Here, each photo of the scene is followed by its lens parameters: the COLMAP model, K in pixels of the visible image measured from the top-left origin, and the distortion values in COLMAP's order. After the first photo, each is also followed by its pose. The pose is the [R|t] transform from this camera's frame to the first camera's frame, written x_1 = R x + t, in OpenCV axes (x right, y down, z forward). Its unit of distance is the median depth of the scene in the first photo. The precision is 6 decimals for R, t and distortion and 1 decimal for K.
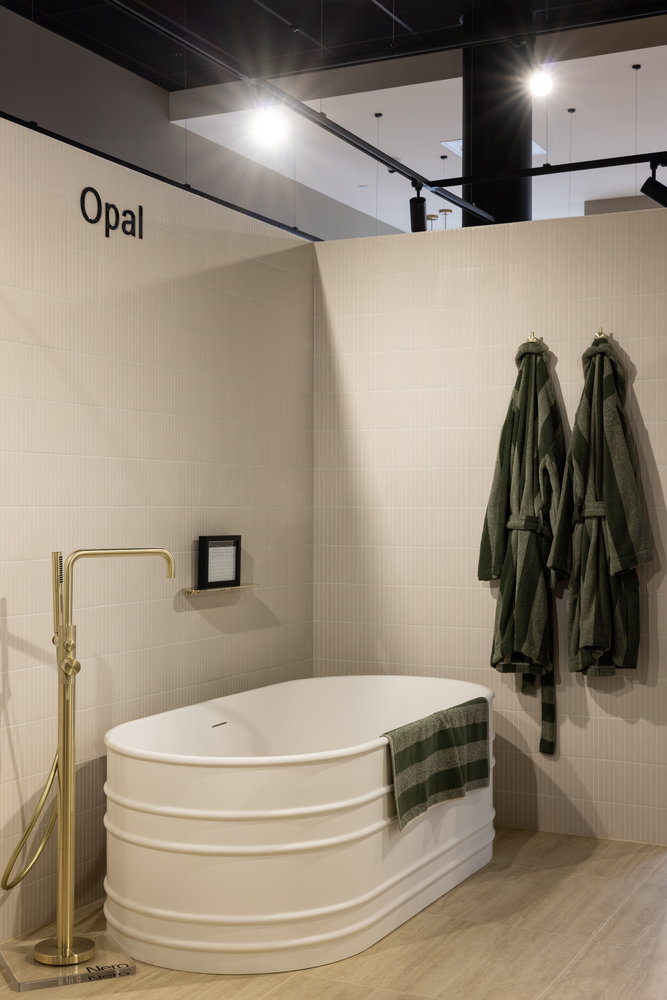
lens RADIAL K [[1278.6, 0, 333.5], [0, 1278.6, 506.2], [0, 0, 1]] dist [0.023398, 0.000000]
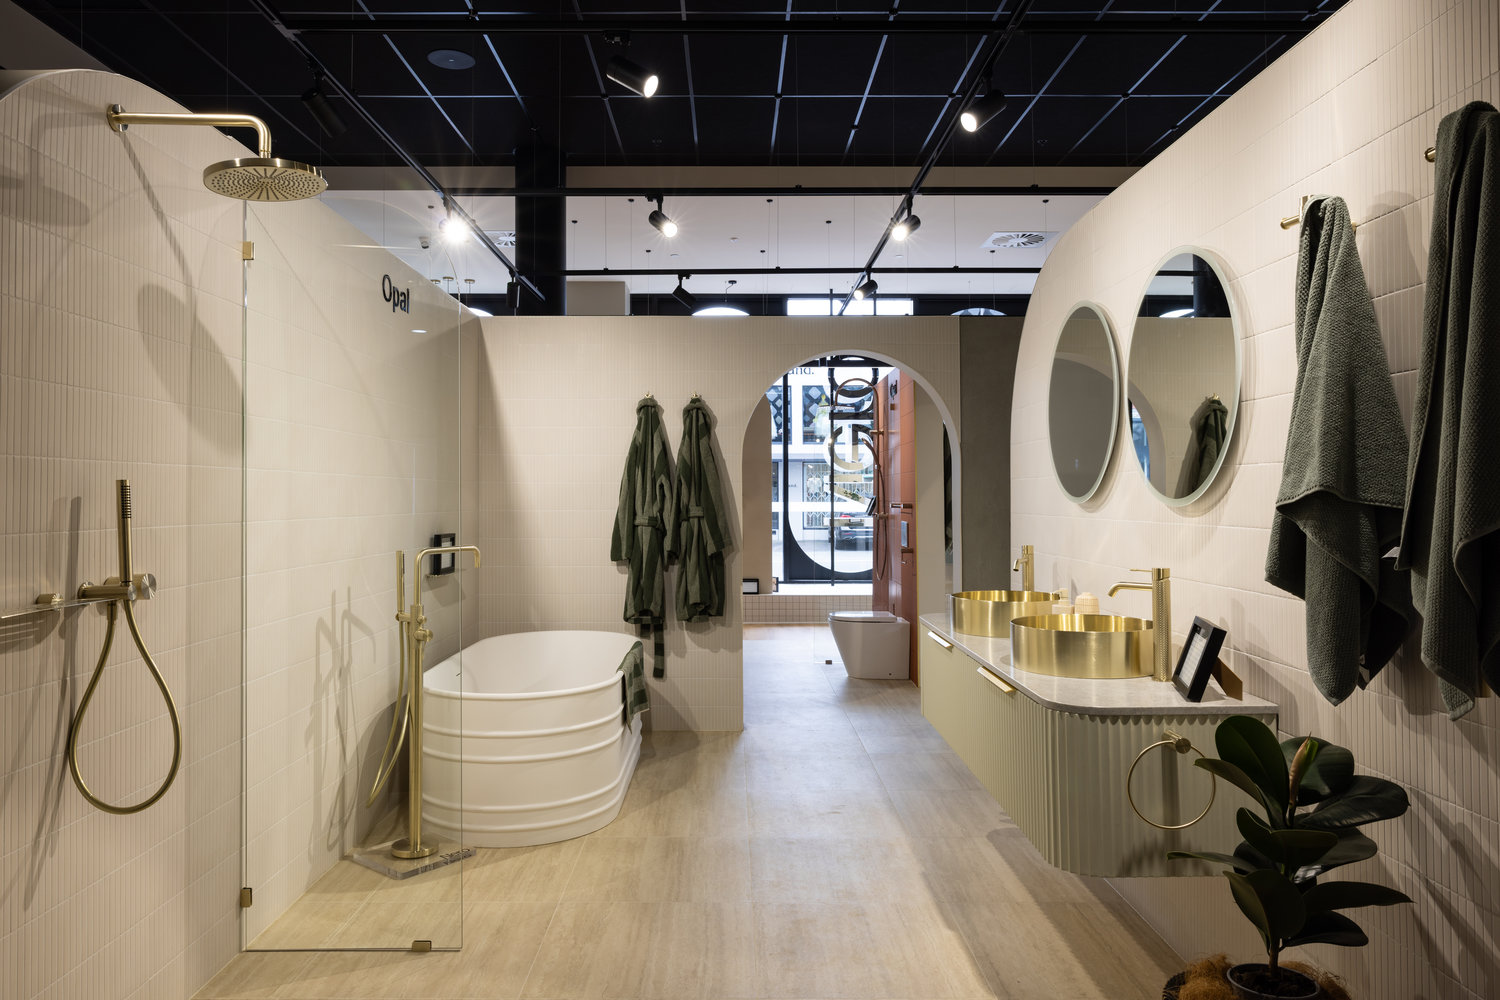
lens RADIAL K [[980.2, 0, 714.7], [0, 980.2, 477.5], [0, 0, 1]] dist [-0.025636, 0.014115]
pose [[0.898703, 0.006976, 0.438501, -0.276469], [0.001428, 0.999822, -0.018834, -0.015985], [-0.438555, 0.017553, 0.898533, -0.047588]]
